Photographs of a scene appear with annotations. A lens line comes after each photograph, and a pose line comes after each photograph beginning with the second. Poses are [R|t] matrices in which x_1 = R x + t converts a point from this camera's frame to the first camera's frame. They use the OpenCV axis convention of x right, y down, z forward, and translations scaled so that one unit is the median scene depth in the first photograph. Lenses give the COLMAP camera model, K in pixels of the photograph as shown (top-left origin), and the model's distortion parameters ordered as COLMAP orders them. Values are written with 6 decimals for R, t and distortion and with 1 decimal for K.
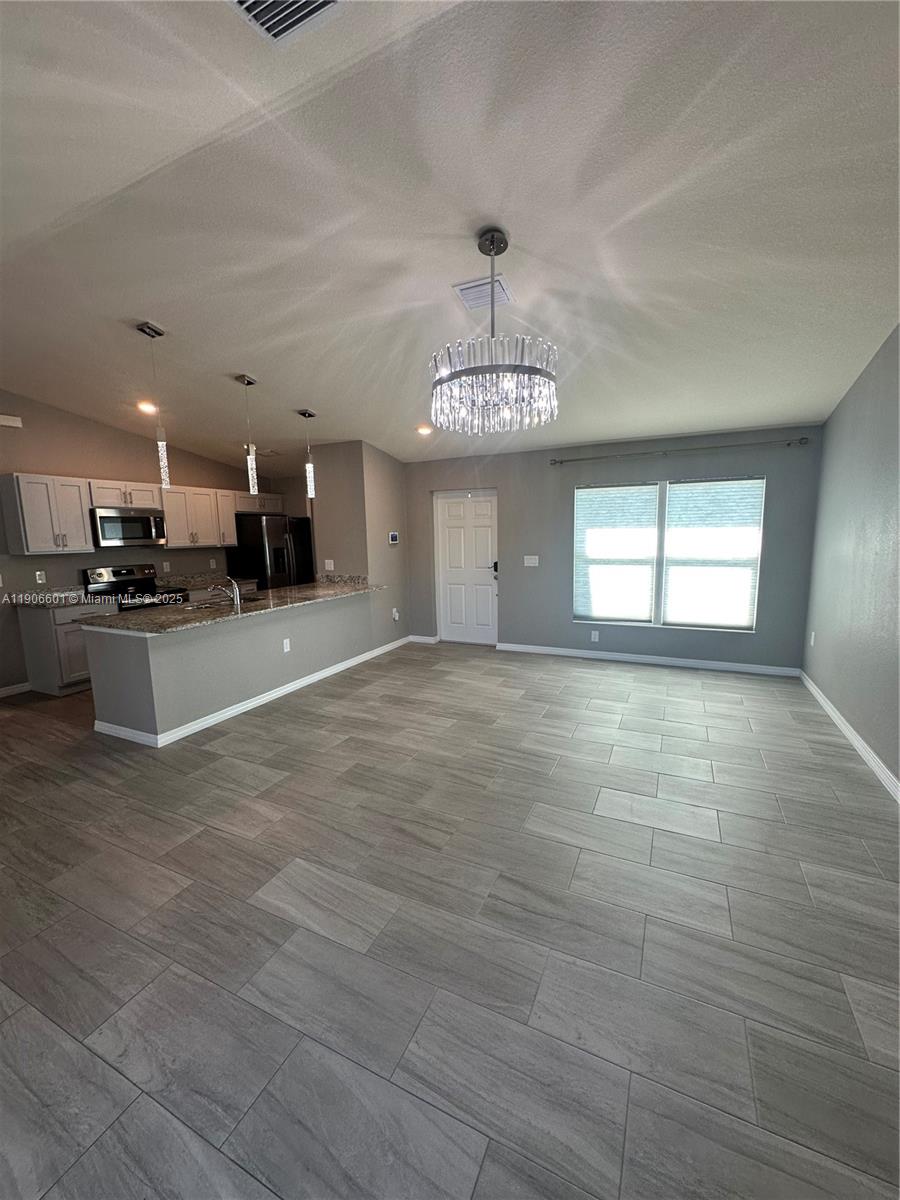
lens RADIAL K [[479.0, 0, 450.6], [0, 479.0, 601.7], [0, 0, 1]] dist [-0.005530, 0.001981]
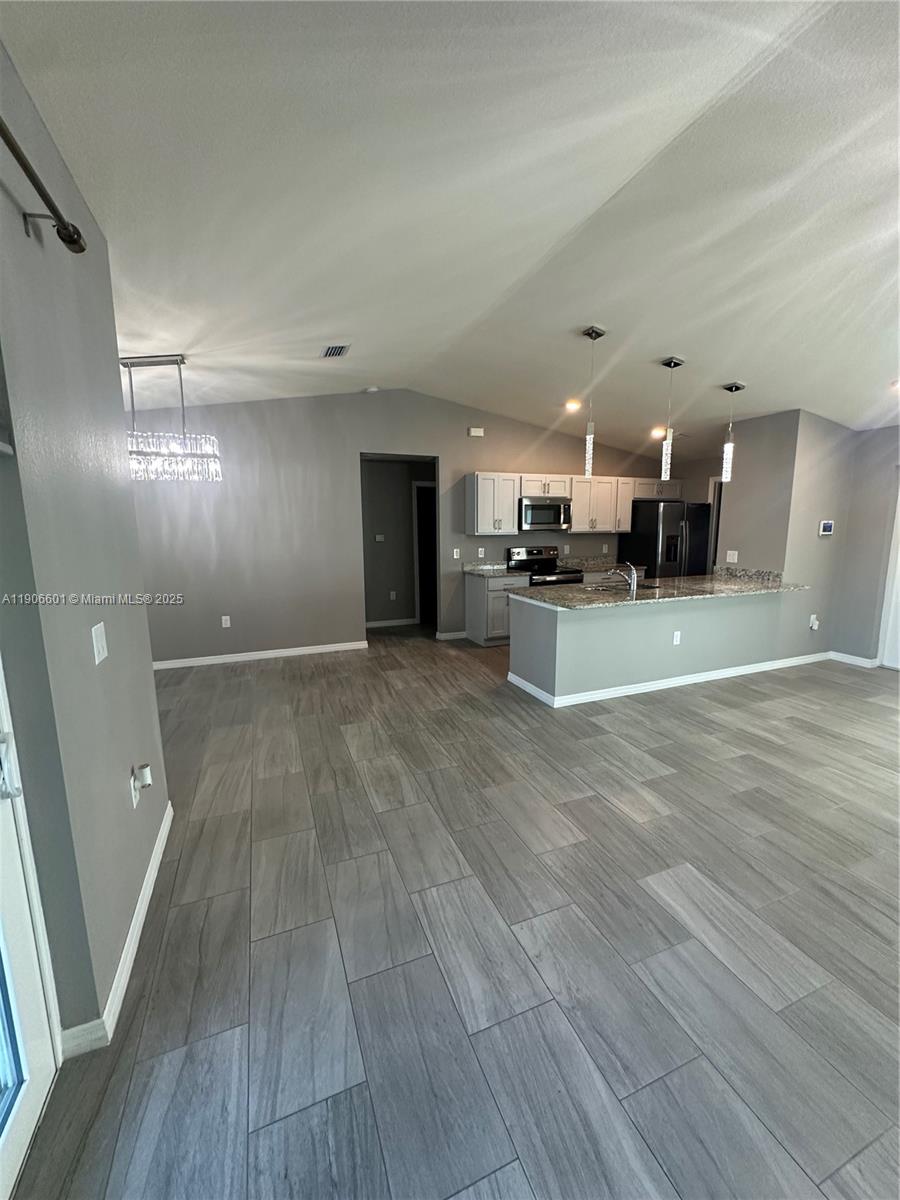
lens RADIAL K [[479.0, 0, 449.0], [0, 479.0, 601.5], [0, 0, 1]] dist [-0.005530, 0.001981]
pose [[0.736524, 0.122023, -0.665314, -0.051566], [-0.104064, 0.992325, 0.066797, 0.002479], [0.668358, 0.020038, 0.743570, -0.018476]]
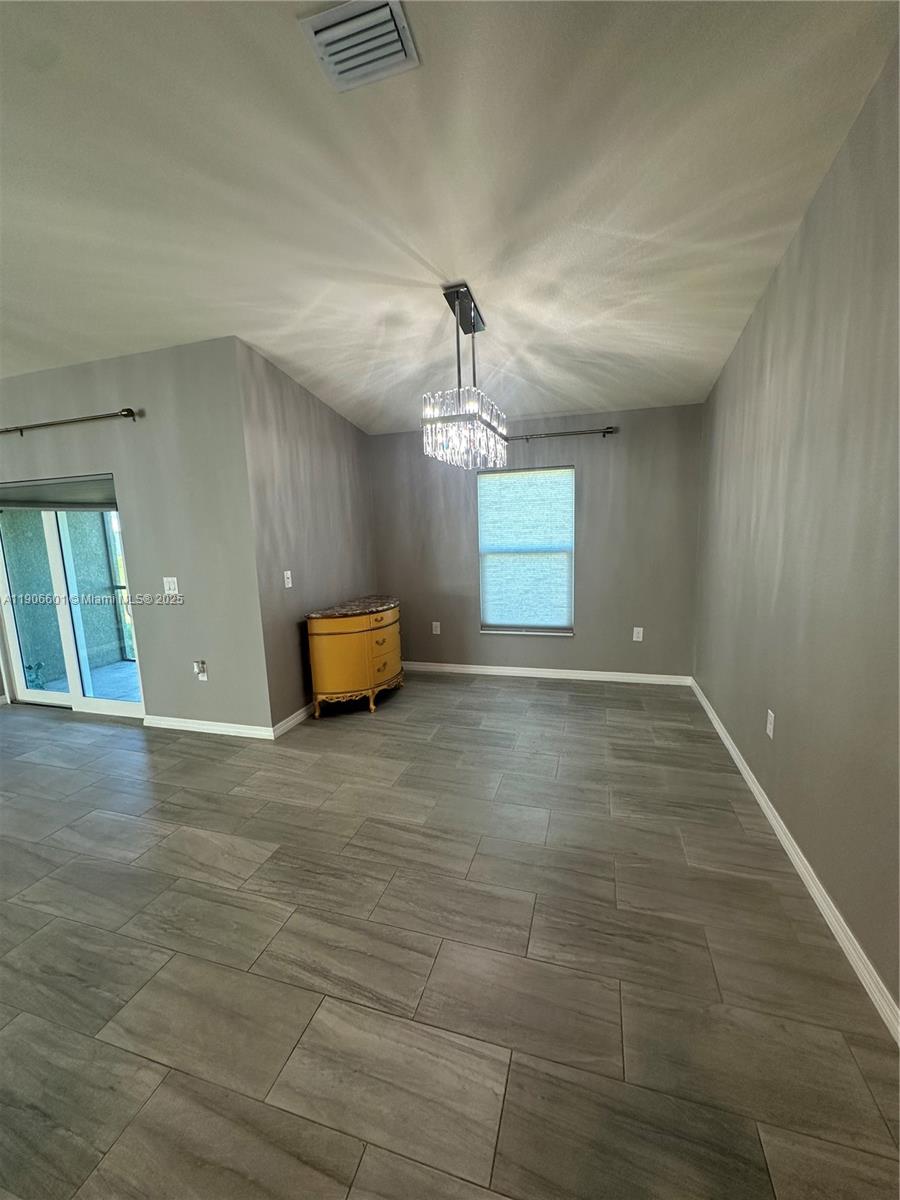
lens RADIAL K [[479.0, 0, 451.3], [0, 479.0, 599.4], [0, 0, 1]] dist [-0.005530, 0.001981]
pose [[-0.986925, 0.075356, -0.142476, -0.832142], [0.031496, 0.957100, 0.288042, -0.106080], [0.158070, 0.279789, -0.946959, 0.906829]]
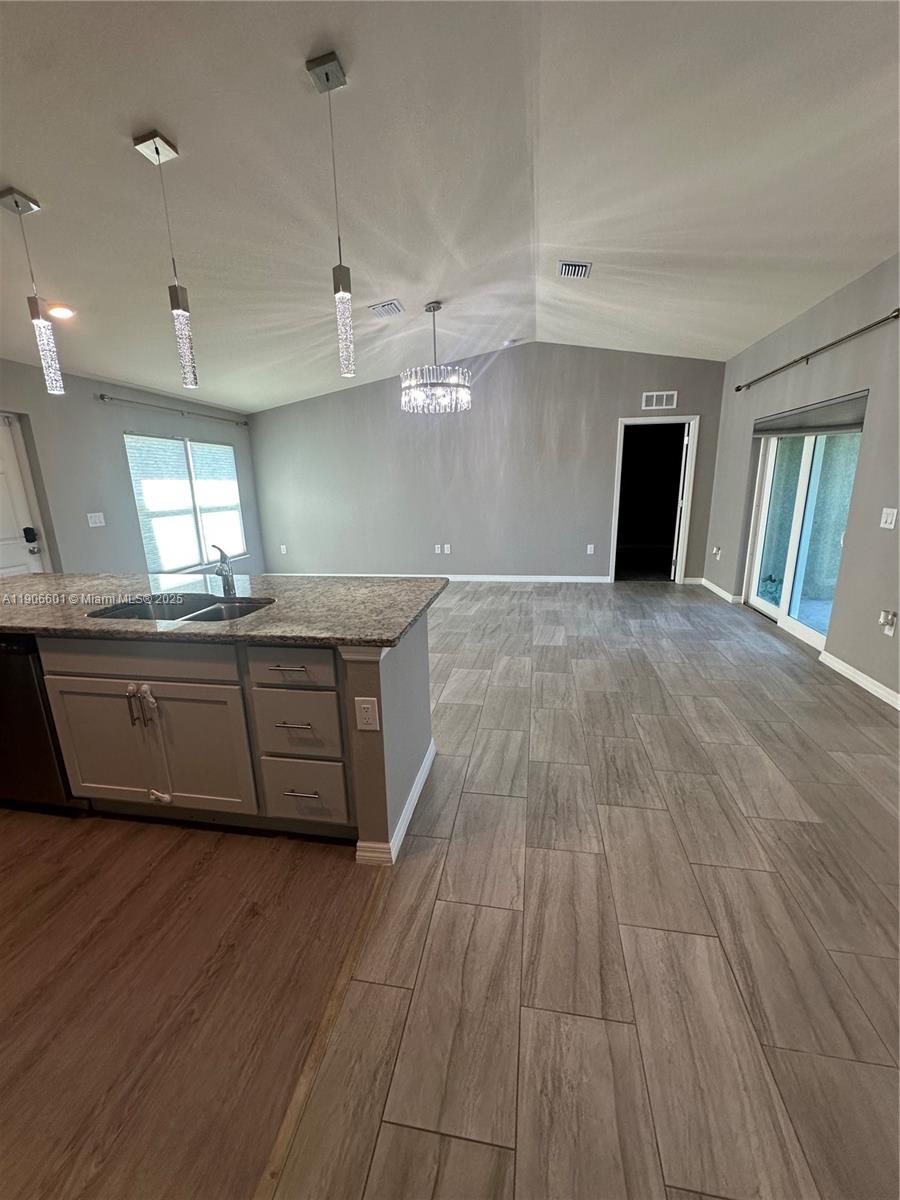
lens RADIAL K [[479.0, 0, 449.6], [0, 479.0, 600.7], [0, 0, 1]] dist [-0.005530, 0.001981]
pose [[-0.267955, -0.206254, 0.941095, -0.986977], [0.166913, 0.952106, 0.256192, -0.081287], [-0.948862, 0.225729, -0.220695, 0.847449]]
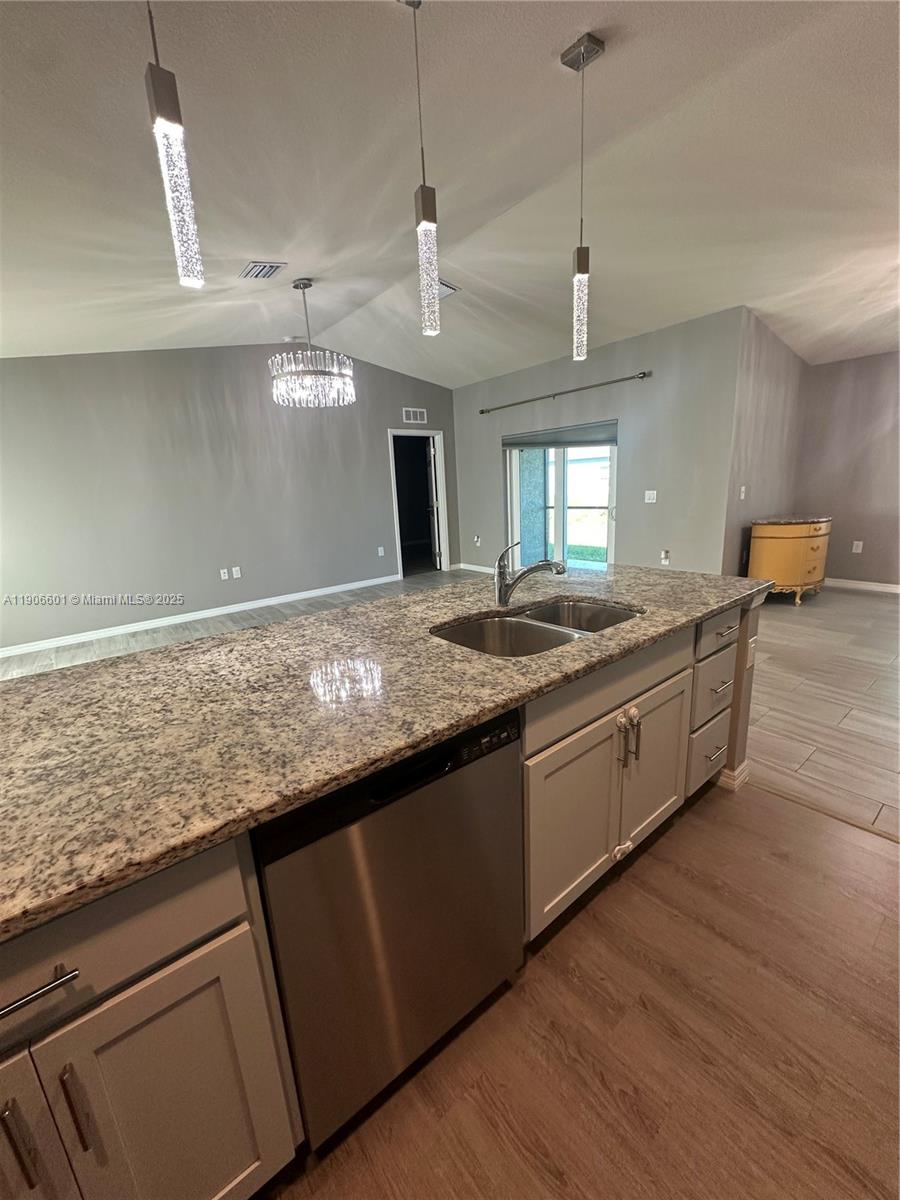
lens RADIAL K [[479.0, 0, 452.1], [0, 479.0, 600.2], [0, 0, 1]] dist [-0.005530, 0.001981]
pose [[-0.898498, -0.038787, 0.437261, -0.570084], [0.131244, 0.926793, 0.351895, -0.150785], [-0.418899, 0.373565, -0.827631, 1.320564]]
